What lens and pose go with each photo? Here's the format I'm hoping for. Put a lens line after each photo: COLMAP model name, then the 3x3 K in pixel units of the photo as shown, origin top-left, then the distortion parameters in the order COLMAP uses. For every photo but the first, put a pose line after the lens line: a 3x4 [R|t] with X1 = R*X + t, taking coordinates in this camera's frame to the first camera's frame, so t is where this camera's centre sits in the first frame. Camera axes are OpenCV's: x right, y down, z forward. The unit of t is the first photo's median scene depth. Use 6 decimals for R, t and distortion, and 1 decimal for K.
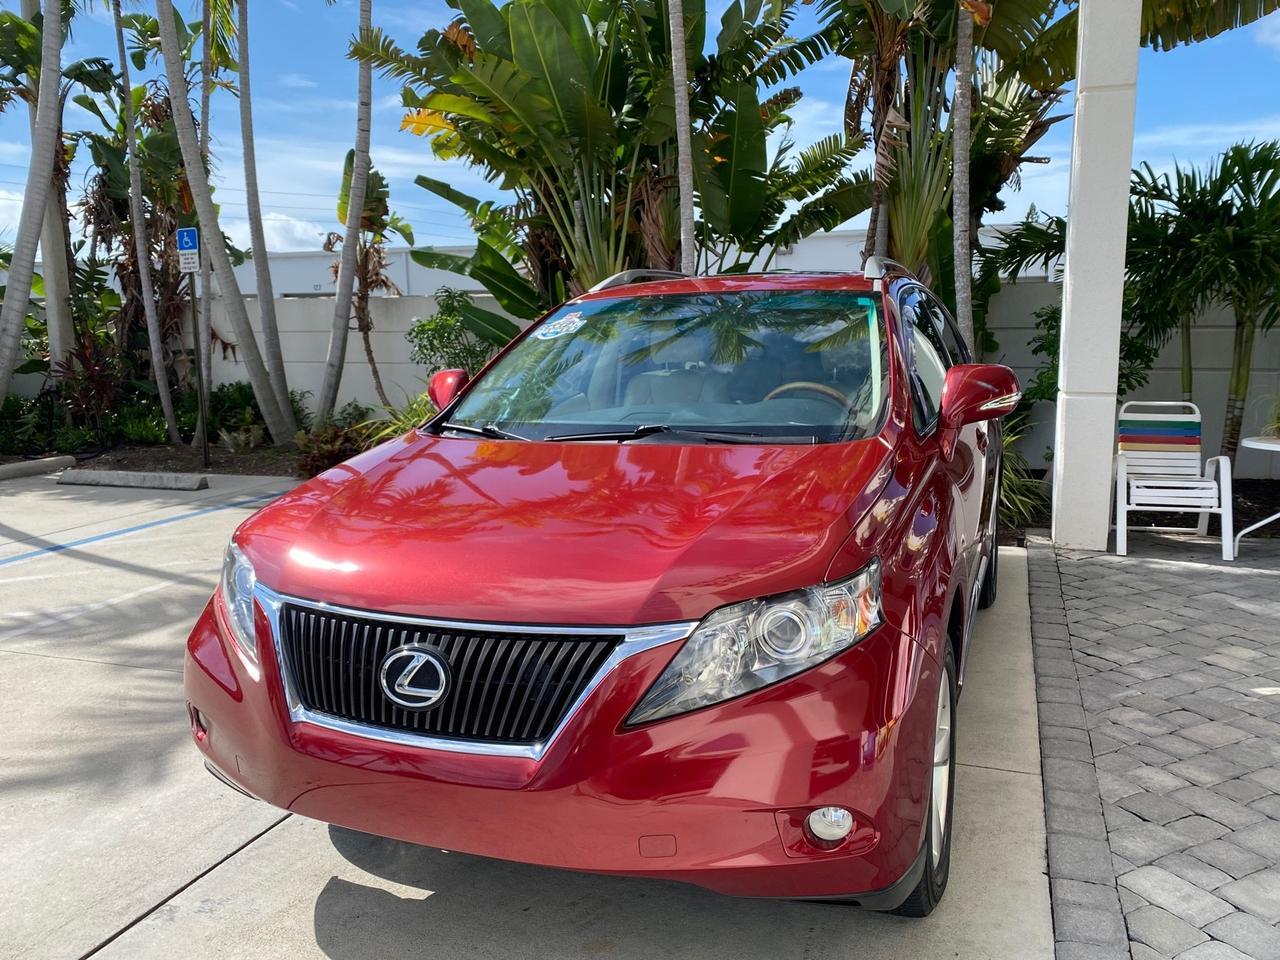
lens RADIAL K [[991.8, 0, 635.1], [0, 991.8, 482.9], [0, 0, 1]] dist [0.016765, -0.020256]
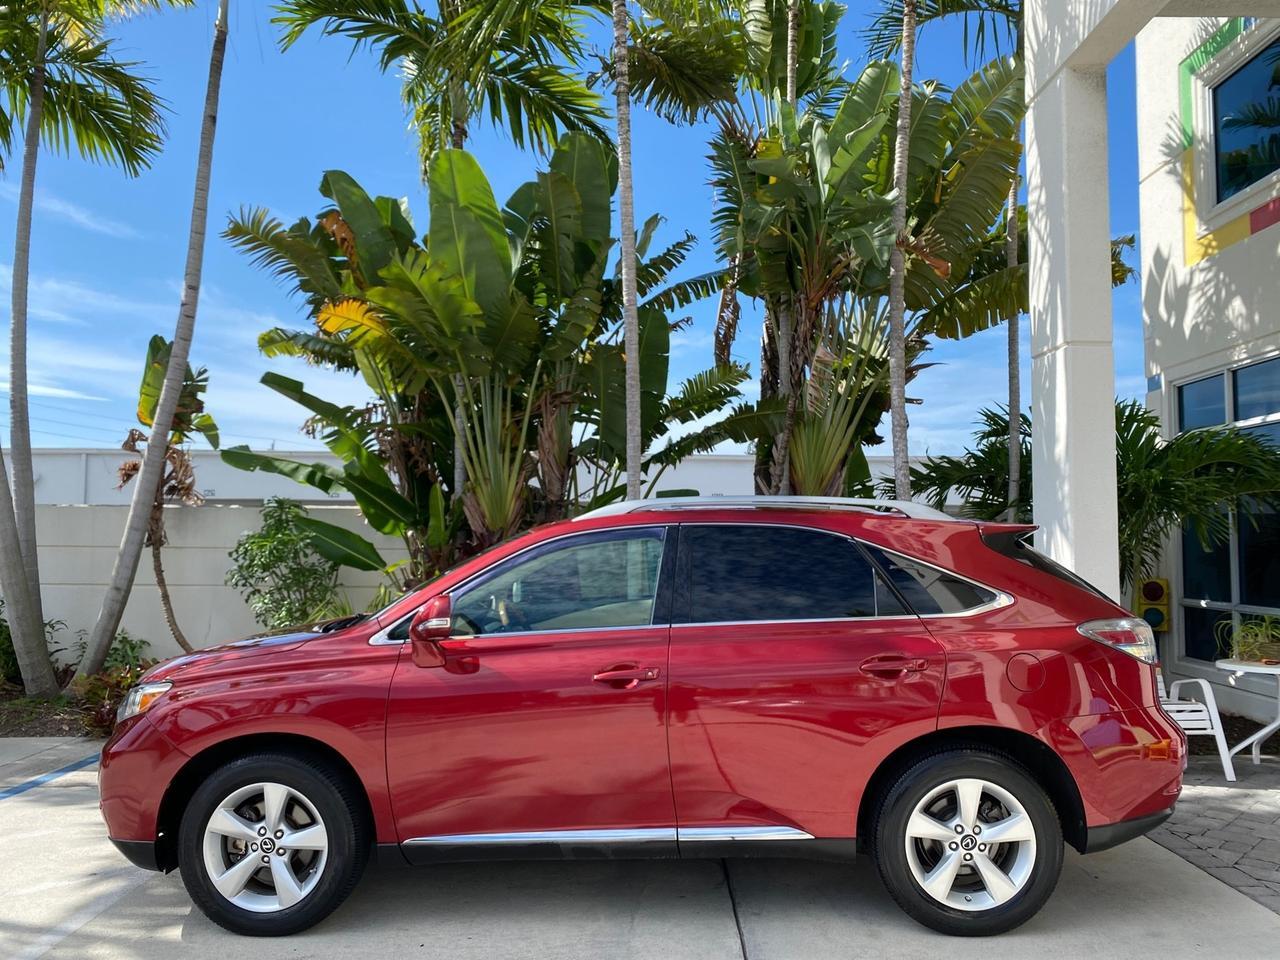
lens RADIAL K [[991.8, 0, 642.1], [0, 991.8, 474.6], [0, 0, 1]] dist [0.016765, -0.020256]
pose [[0.931814, 0.038714, 0.360864, -0.211223], [0.043091, 0.975461, -0.215916, -0.017560], [-0.360368, 0.216744, 0.907280, 0.105814]]
